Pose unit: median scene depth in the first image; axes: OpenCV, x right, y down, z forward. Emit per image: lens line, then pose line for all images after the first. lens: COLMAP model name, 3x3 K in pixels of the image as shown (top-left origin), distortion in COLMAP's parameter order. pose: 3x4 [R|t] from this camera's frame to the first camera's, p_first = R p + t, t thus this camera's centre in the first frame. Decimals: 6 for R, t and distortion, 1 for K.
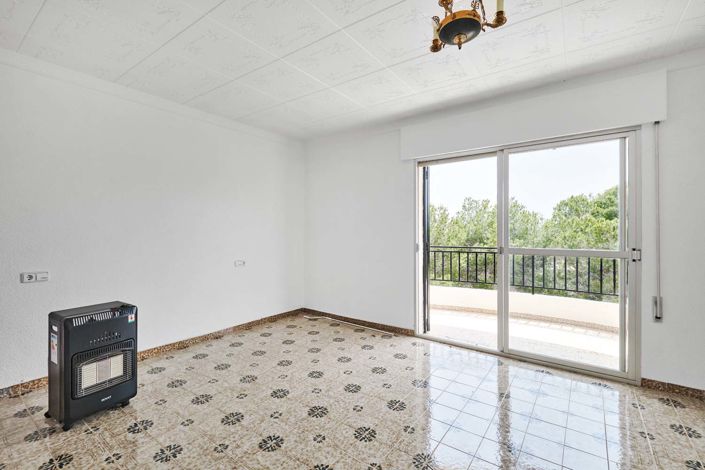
lens RADIAL K [[319.8, 0, 351.6], [0, 319.8, 229.0], [0, 0, 1]] dist [0.010114, -0.000490]
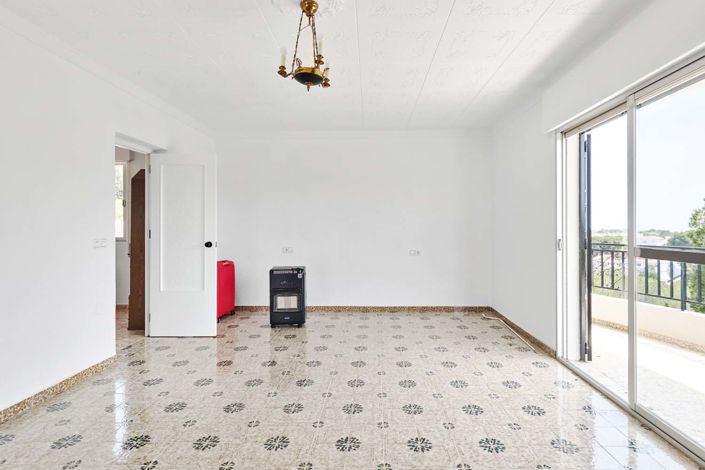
lens RADIAL K [[359.3, 0, 353.6], [0, 359.3, 233.9], [0, 0, 1]] dist [-0.004126, -0.000419]
pose [[0.567410, 0.017468, -0.823250, 0.732814], [0.006075, 0.999659, 0.025398, 0.007466], [0.823413, -0.019412, 0.567110, 0.121572]]
